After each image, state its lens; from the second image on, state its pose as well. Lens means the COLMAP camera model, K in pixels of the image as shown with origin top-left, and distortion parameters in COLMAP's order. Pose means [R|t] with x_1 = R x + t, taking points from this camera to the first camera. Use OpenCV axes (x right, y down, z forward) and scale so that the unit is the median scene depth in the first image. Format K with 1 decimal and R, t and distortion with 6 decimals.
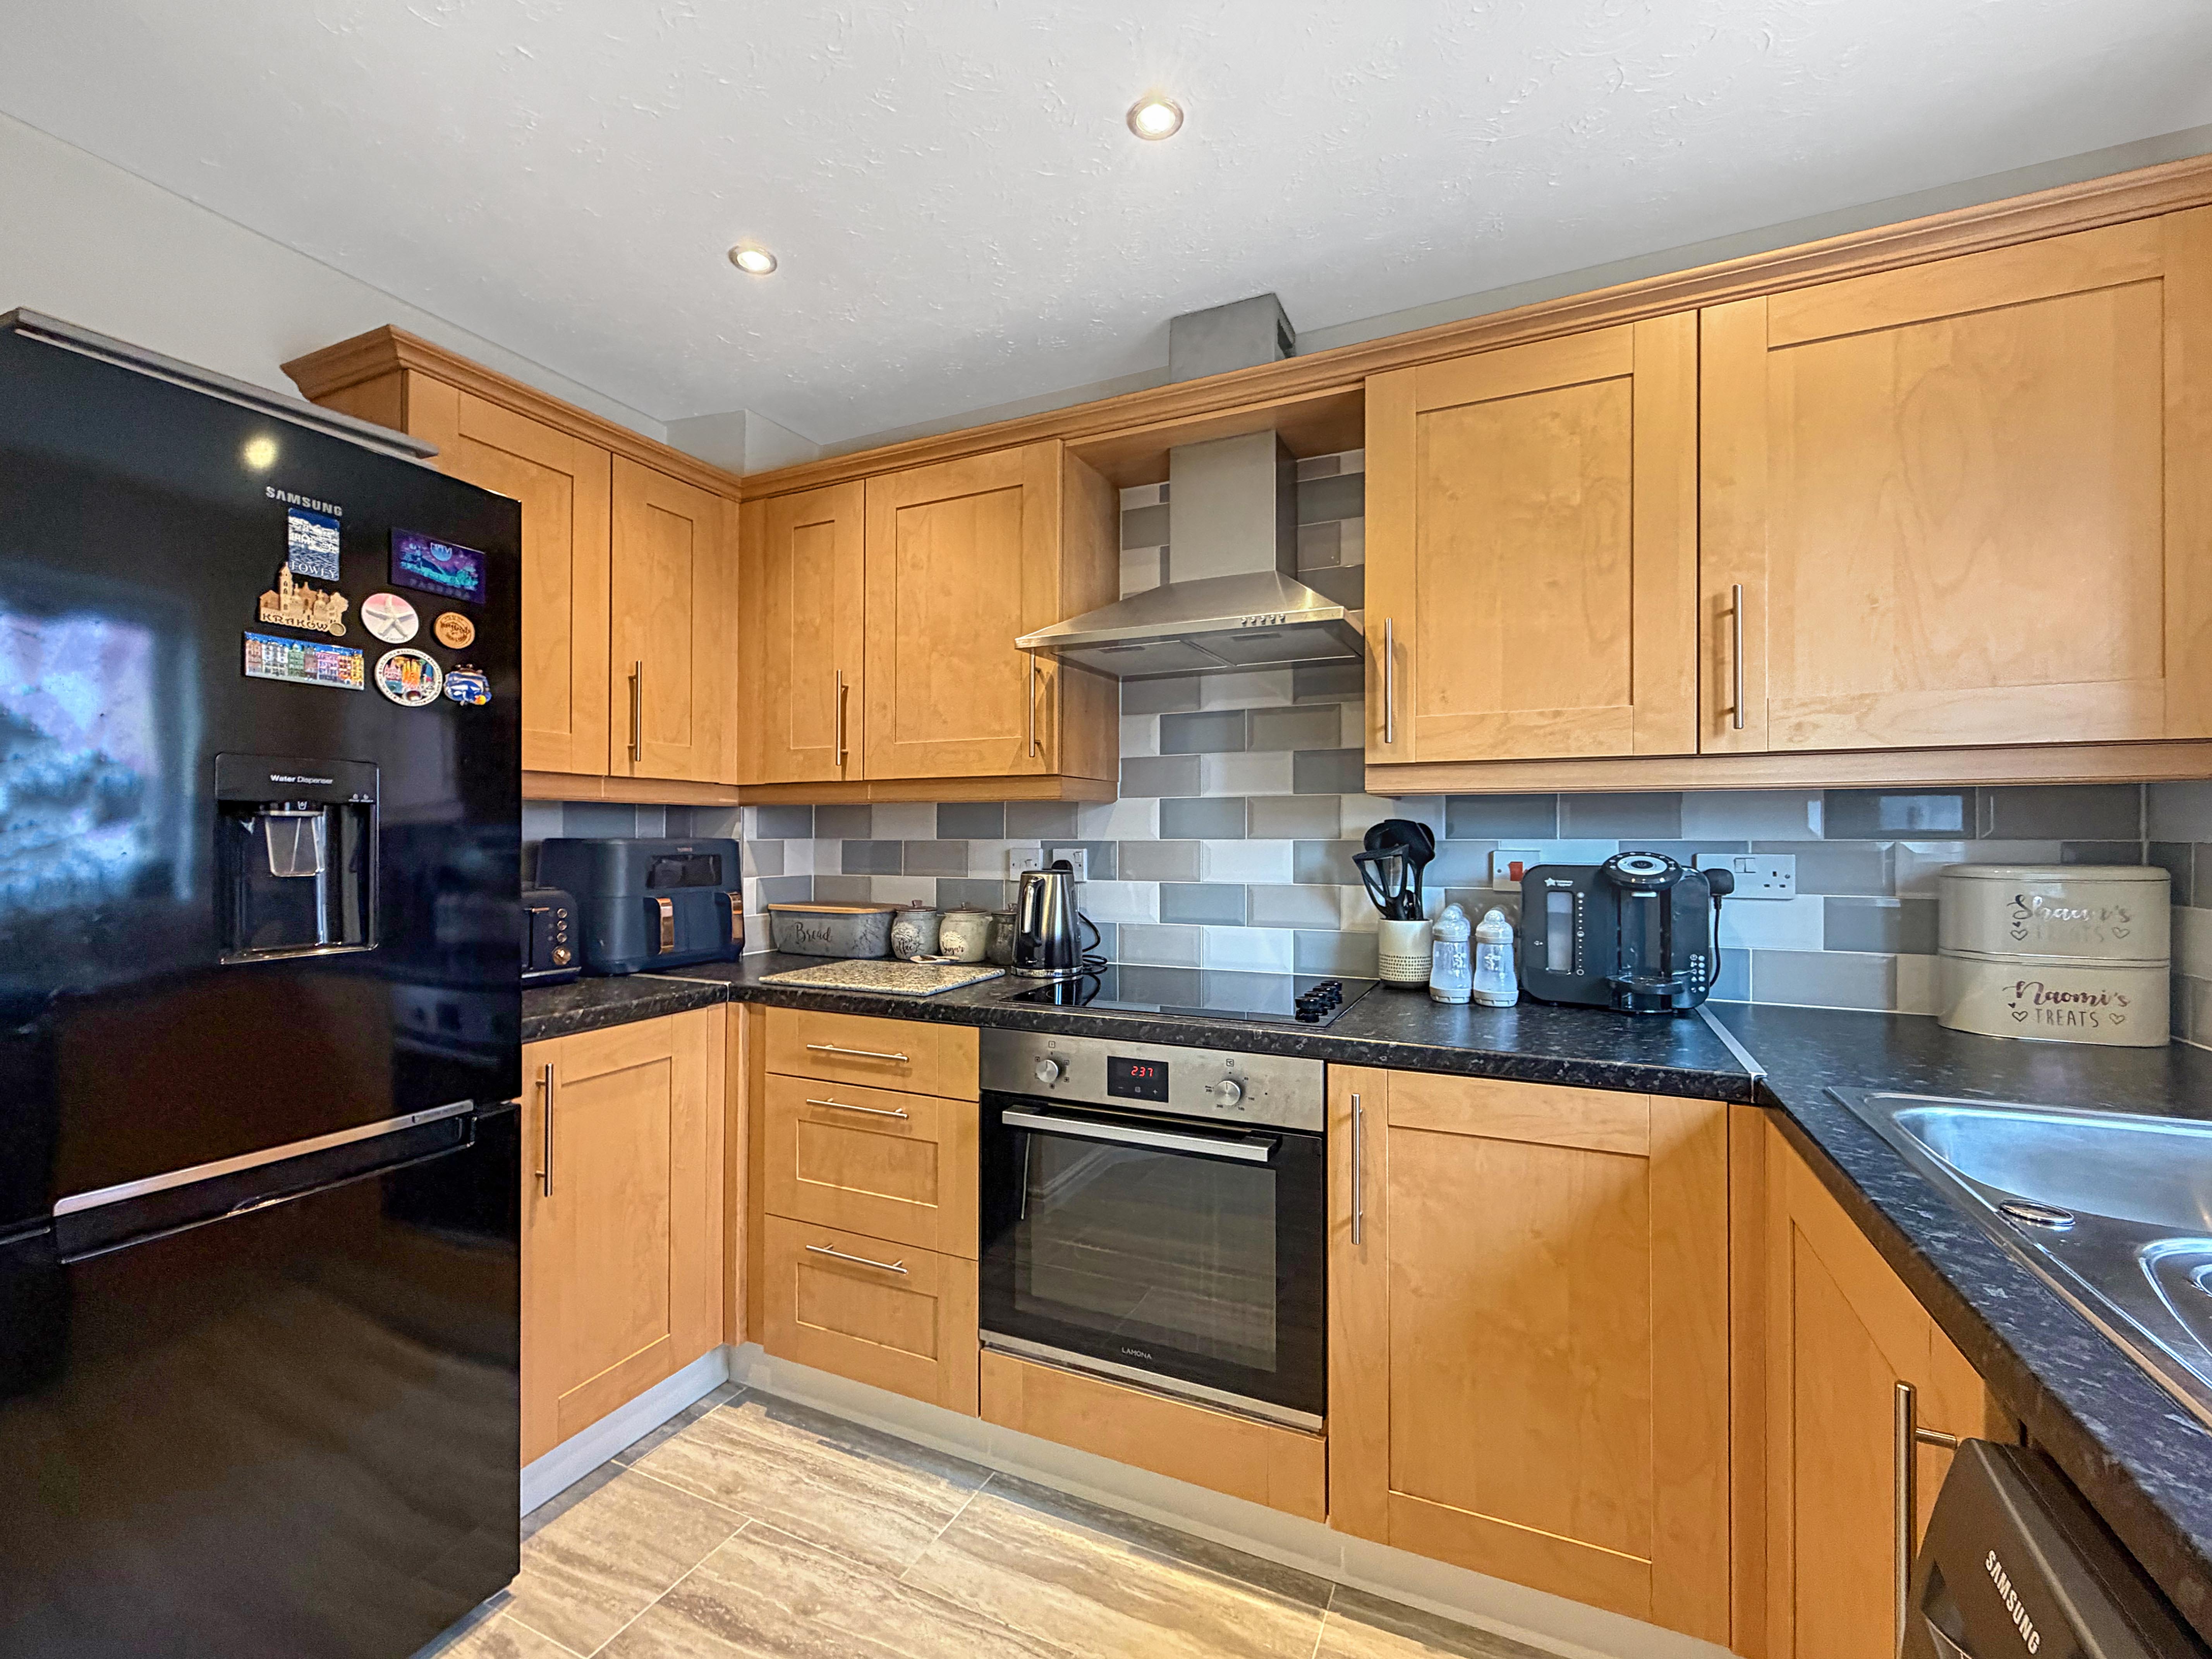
lens RADIAL K [[864.7, 0, 930.6], [0, 864.7, 842.3], [0, 0, 1]] dist [0.000465, 0.000326]
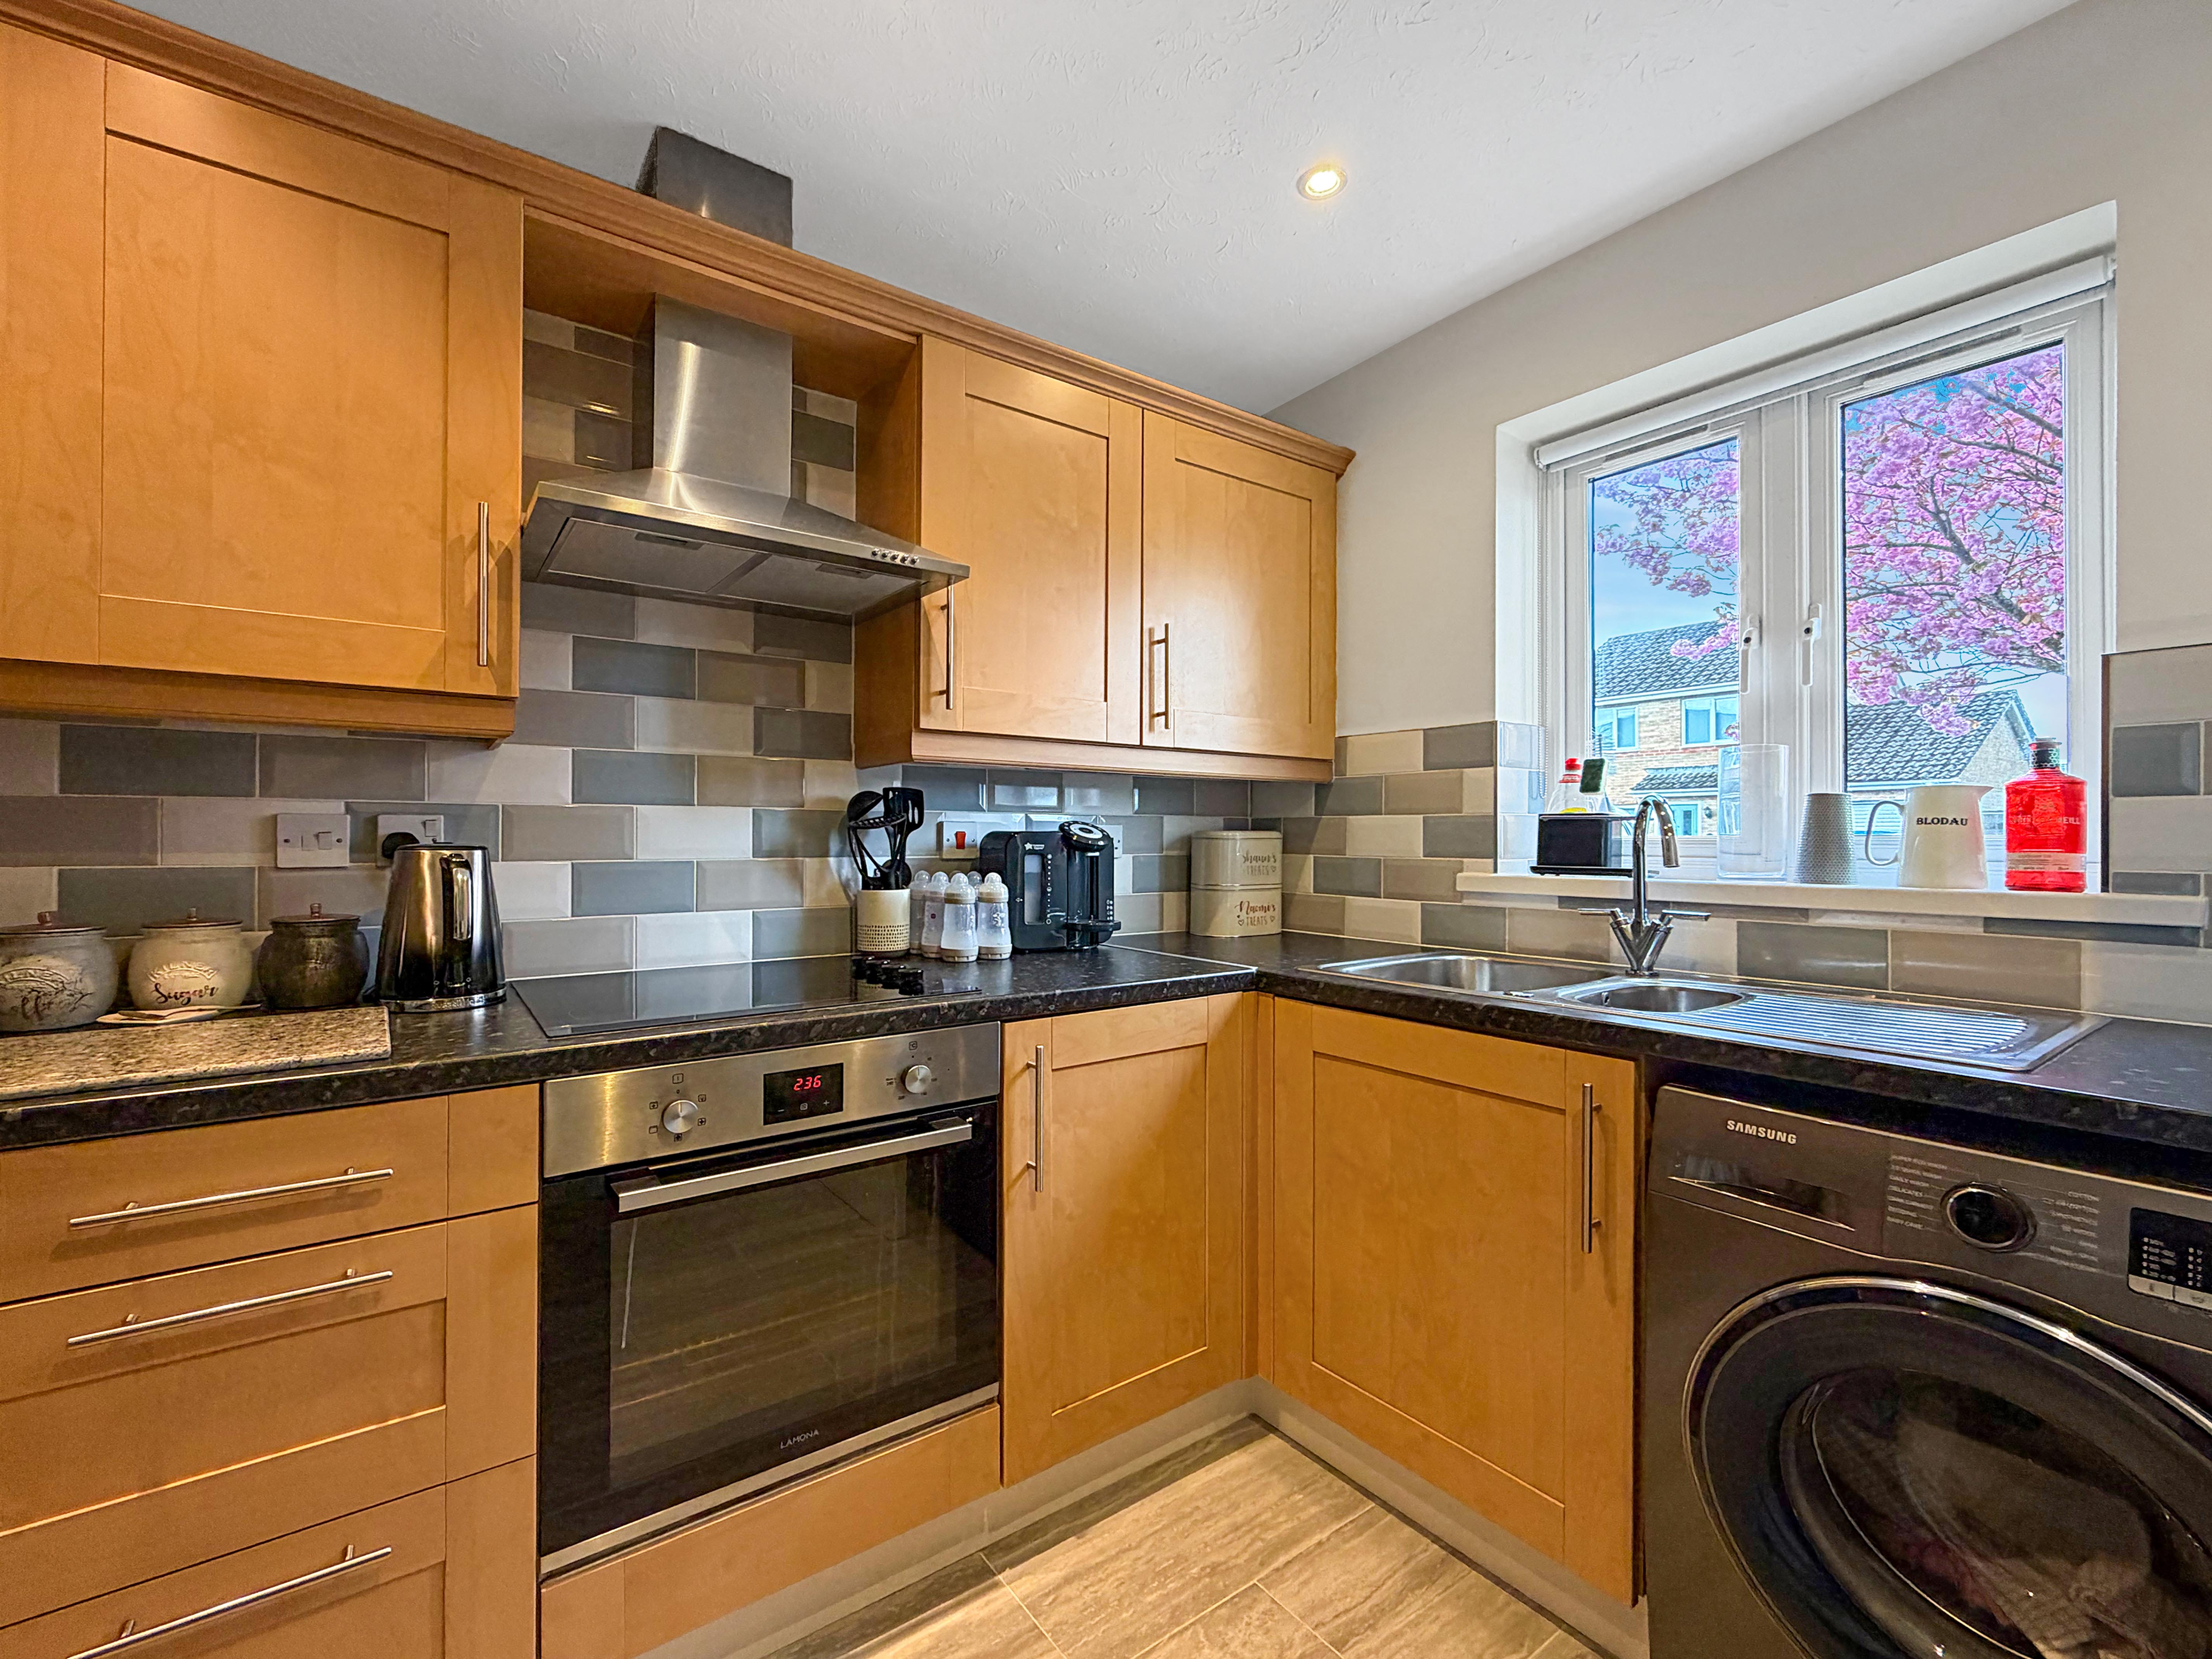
lens RADIAL K [[966.0, 0, 1119.6], [0, 966.0, 836.3], [0, 0, 1]] dist [-0.000758, 0.000190]
pose [[0.458607, 0.002349, 0.888636, -0.370980], [-0.005488, 0.999985, 0.000189, 0.031509], [-0.888622, -0.004964, 0.458613, 0.298056]]
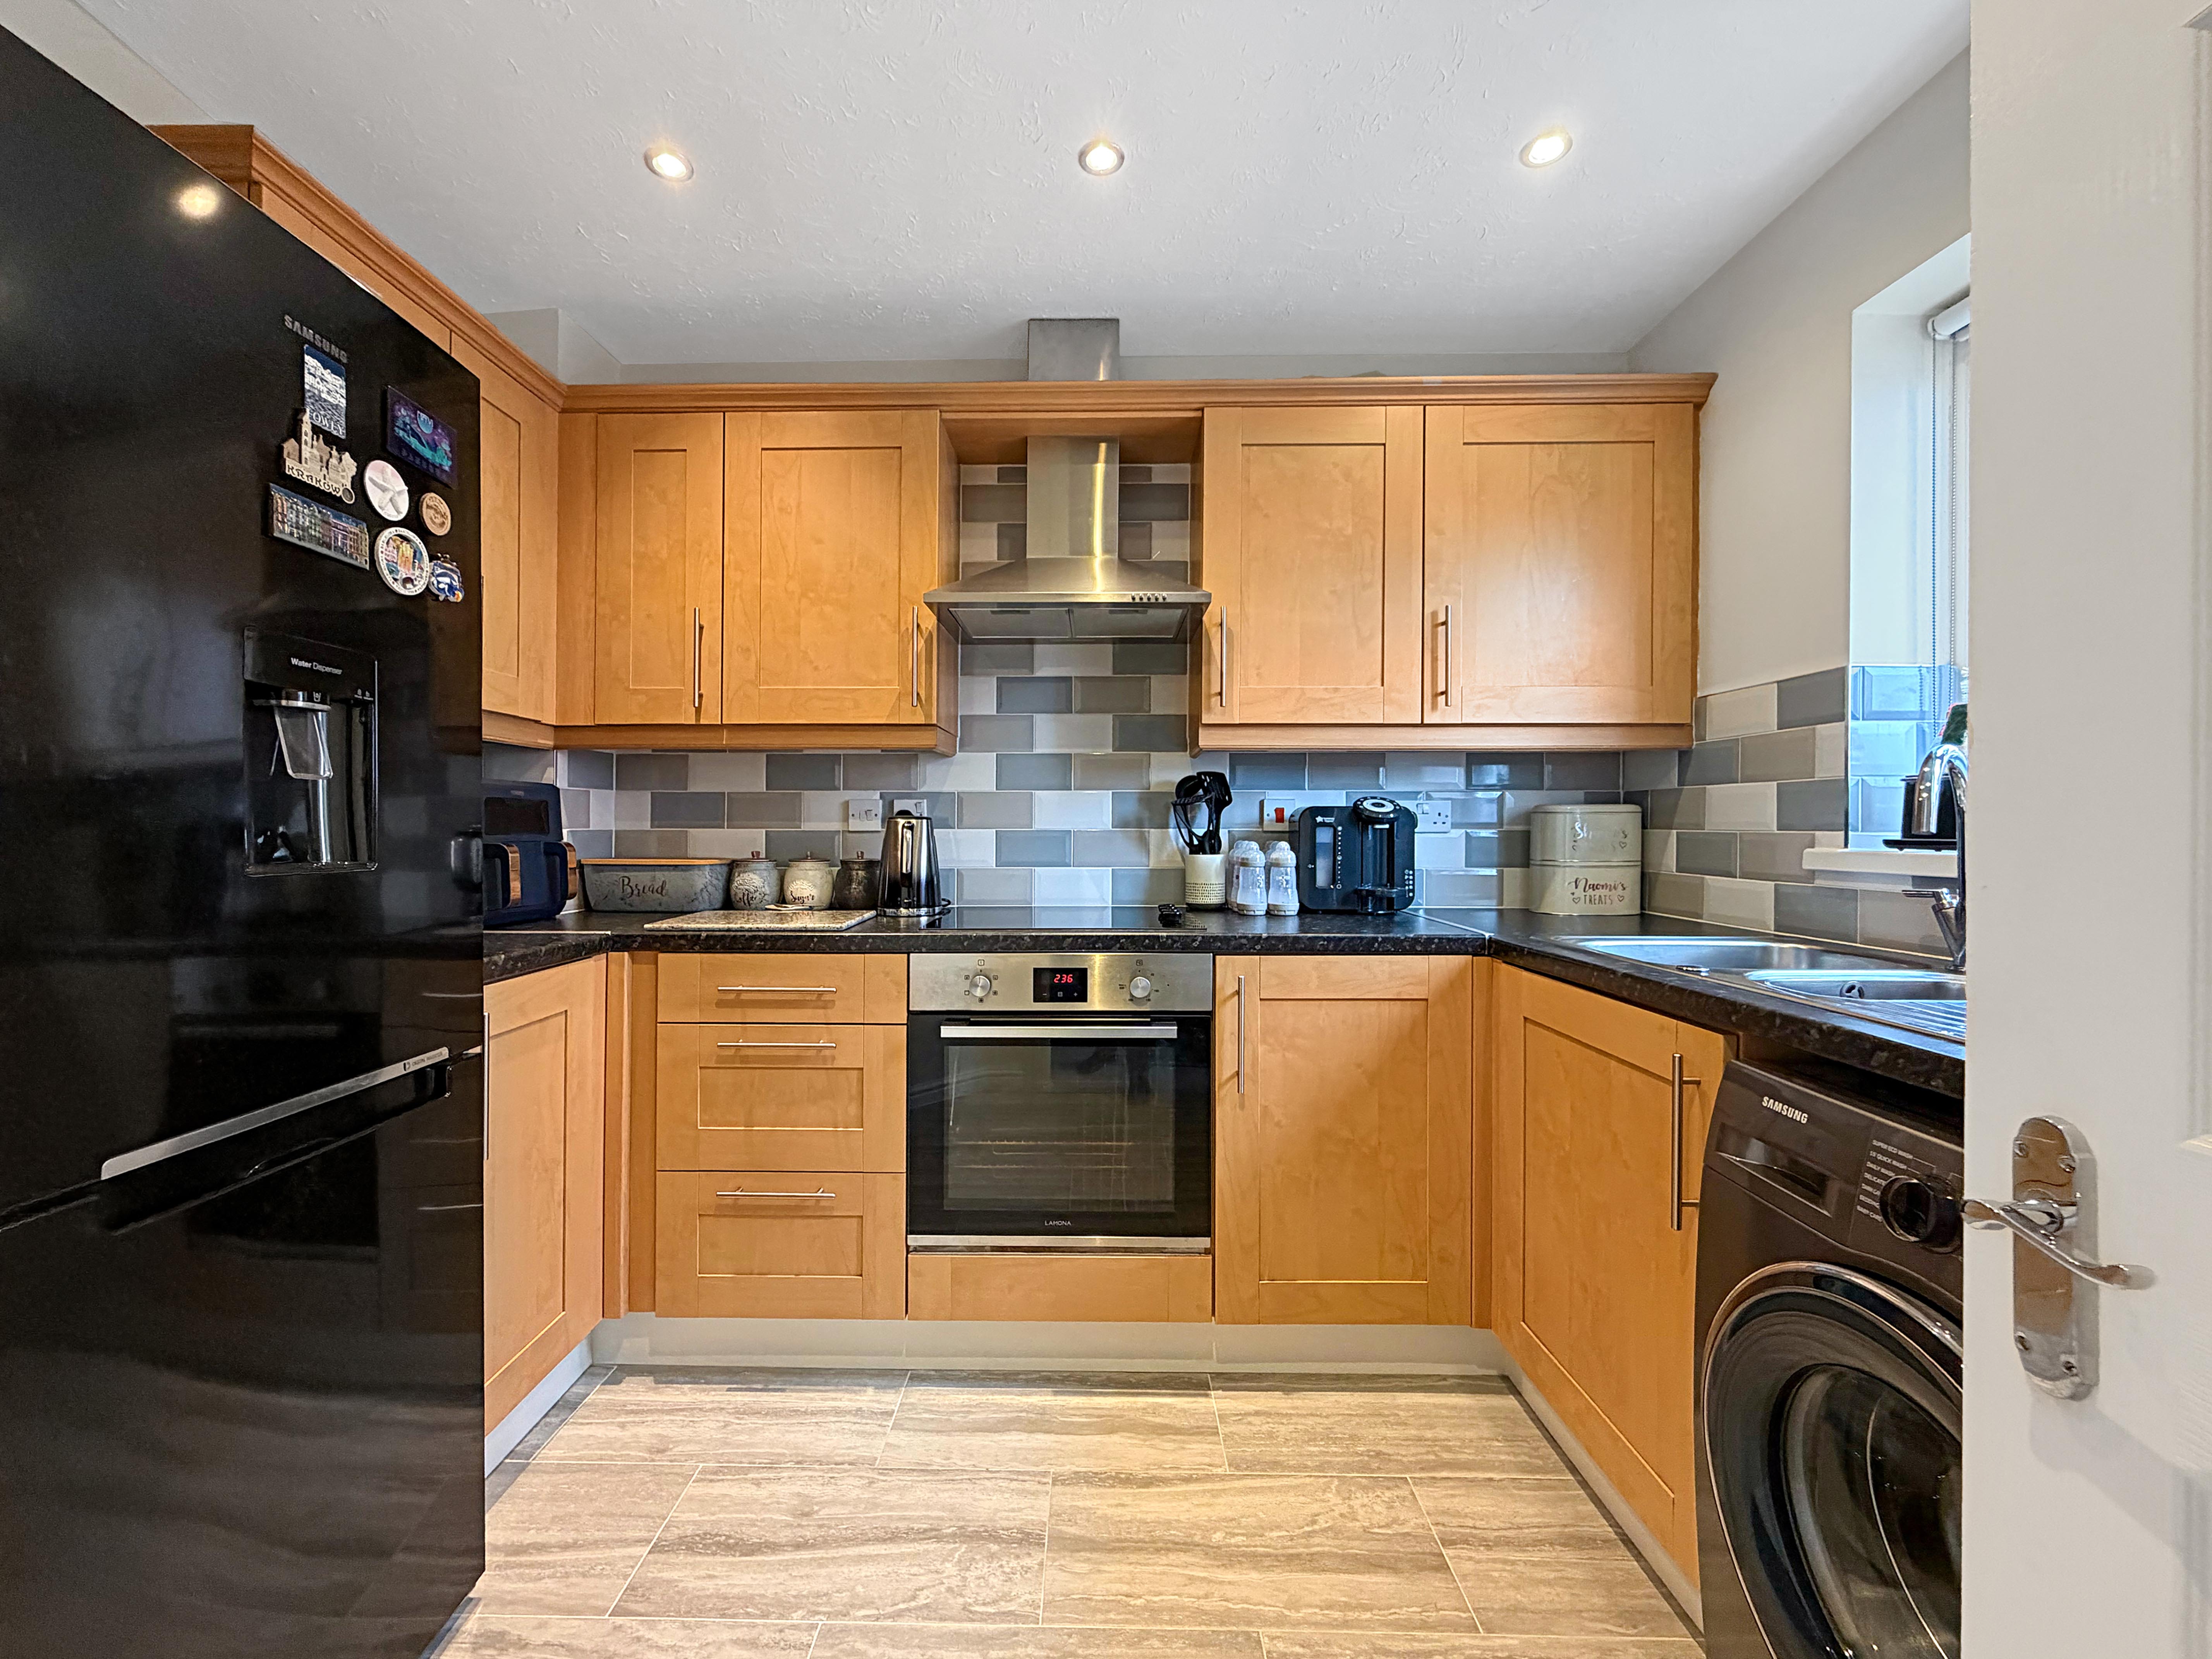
lens RADIAL K [[886.9, 0, 973.0], [0, 886.9, 822.9], [0, 0, 1]] dist [0.001305, 0.000011]
pose [[0.920877, 0.001517, 0.389850, -0.291575], [-0.004044, 0.999976, 0.005663, 0.045789], [-0.389832, -0.006791, 0.920861, -0.036094]]
